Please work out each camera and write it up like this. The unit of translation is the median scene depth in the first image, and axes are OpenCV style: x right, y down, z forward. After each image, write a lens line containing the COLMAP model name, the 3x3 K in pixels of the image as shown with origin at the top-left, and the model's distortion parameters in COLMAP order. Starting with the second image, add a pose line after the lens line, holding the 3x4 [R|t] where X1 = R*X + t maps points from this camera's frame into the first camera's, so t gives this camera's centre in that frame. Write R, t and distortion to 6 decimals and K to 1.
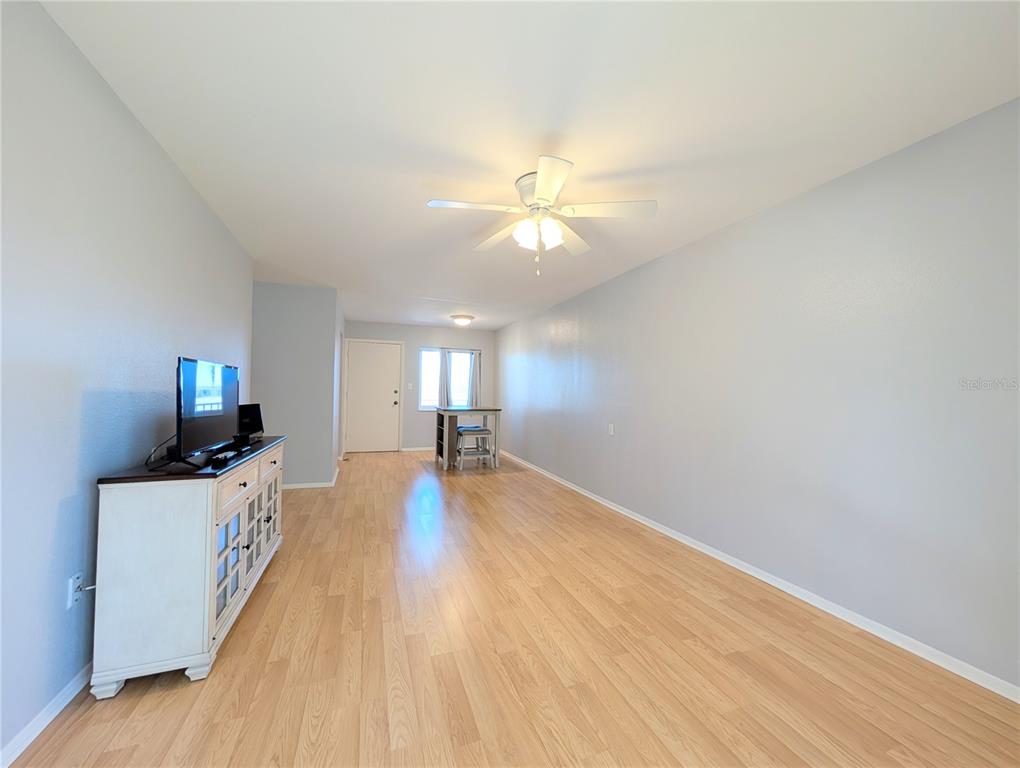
lens RADIAL K [[386.3, 0, 508.1], [0, 386.3, 381.1], [0, 0, 1]] dist [0.001230, 0.000224]
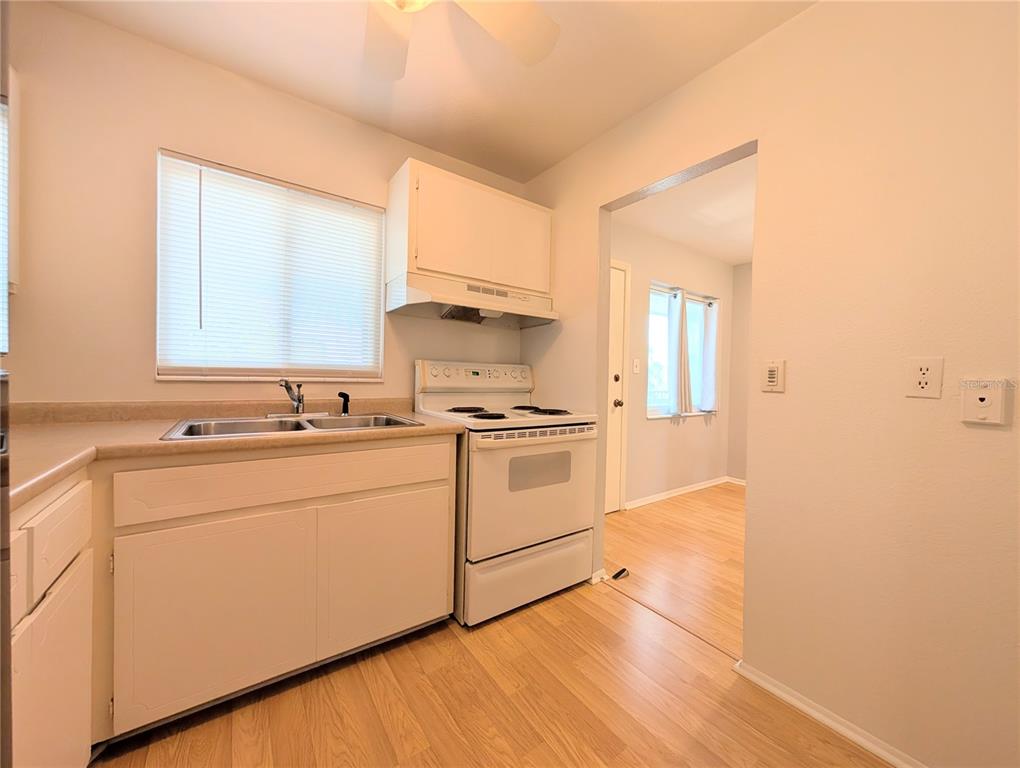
lens RADIAL K [[386.6, 0, 508.8], [0, 386.6, 385.1], [0, 0, 1]] dist [0.000191, 0.000394]
pose [[0.962396, 0.000289, 0.271649, -1.037768], [-0.014066, 0.998711, 0.048769, 0.031001], [-0.271285, -0.050756, 0.961160, 1.194196]]
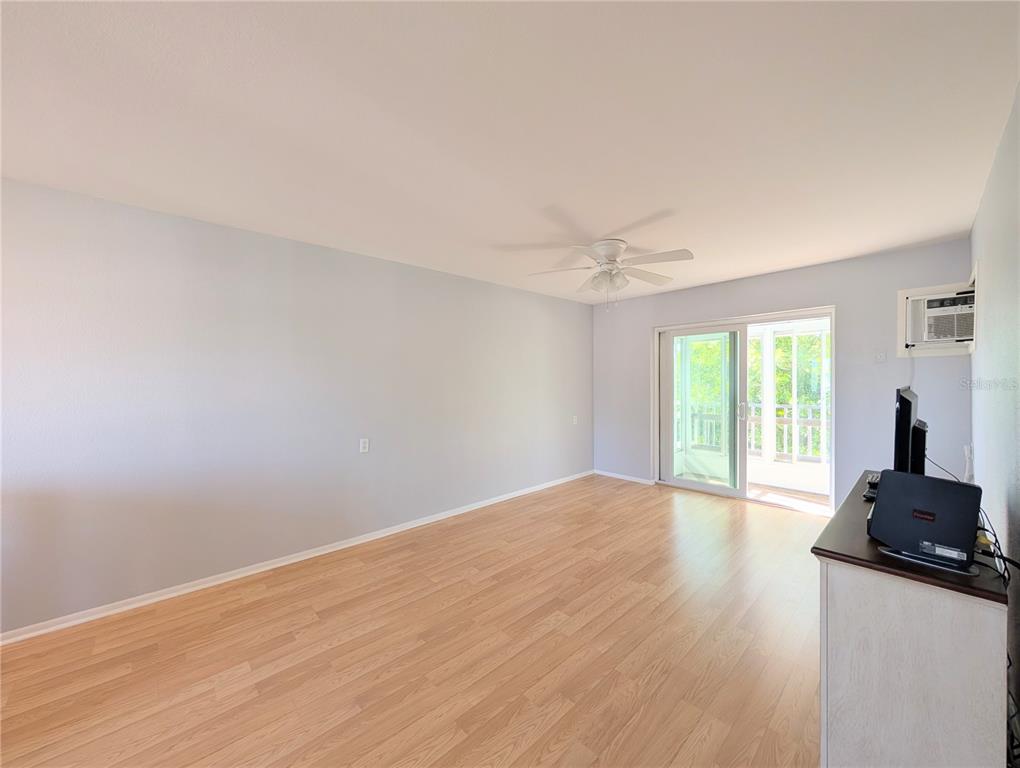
lens RADIAL K [[386.6, 0, 508.8], [0, 386.6, 385.1], [0, 0, 1]] dist [0.000191, 0.000394]
pose [[-0.386084, -0.026458, 0.922084, -0.641629], [-0.025094, 0.999520, 0.018173, -0.023911], [-0.922122, -0.016122, -0.386563, 1.137002]]
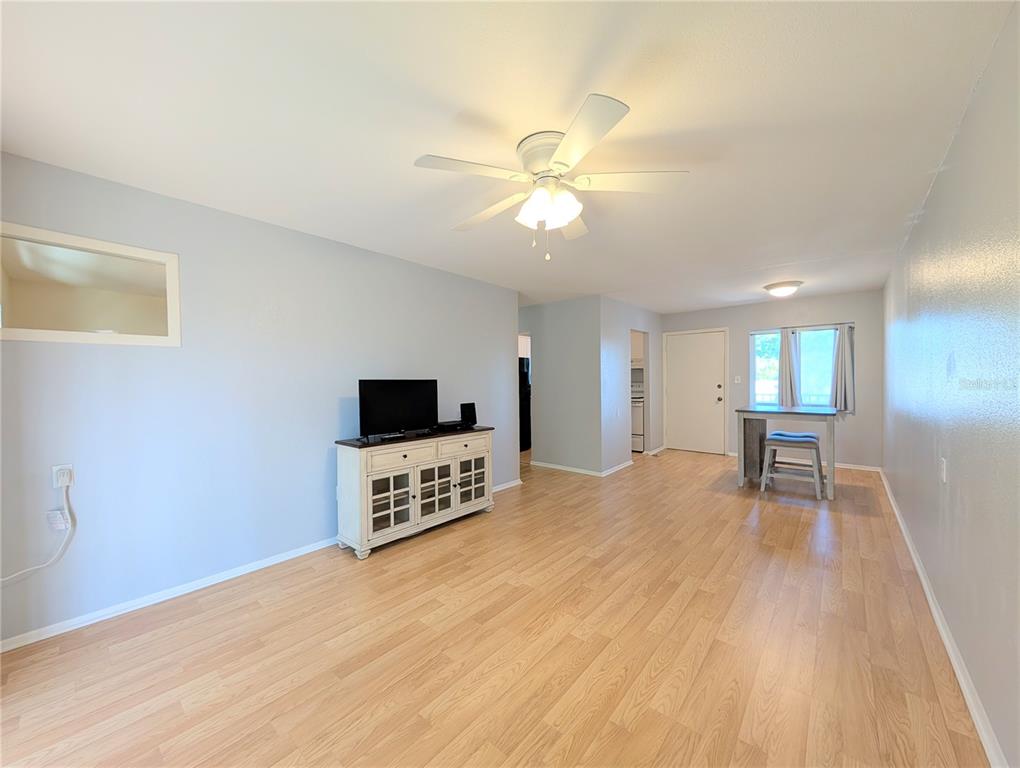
lens RADIAL K [[386.6, 0, 508.8], [0, 386.6, 385.1], [0, 0, 1]] dist [0.000191, 0.000394]
pose [[0.487464, -0.010005, -0.873086, 0.467266], [0.043316, 0.998980, 0.012737, -0.013471], [0.872068, -0.044027, 0.487401, 0.318586]]
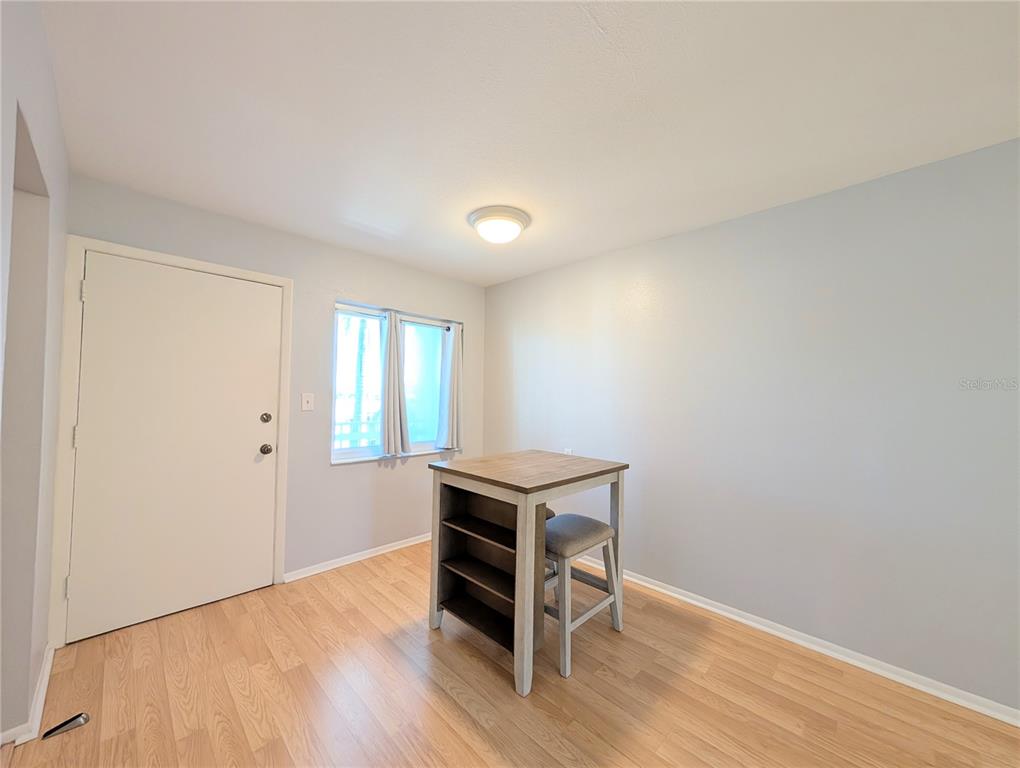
lens RADIAL K [[386.6, 0, 508.8], [0, 386.6, 385.1], [0, 0, 1]] dist [0.000191, 0.000394]
pose [[0.903634, 0.008671, 0.428218, -0.473450], [-0.008879, 0.999959, -0.001513, -0.007961], [-0.428214, -0.002435, 0.903674, 1.145691]]
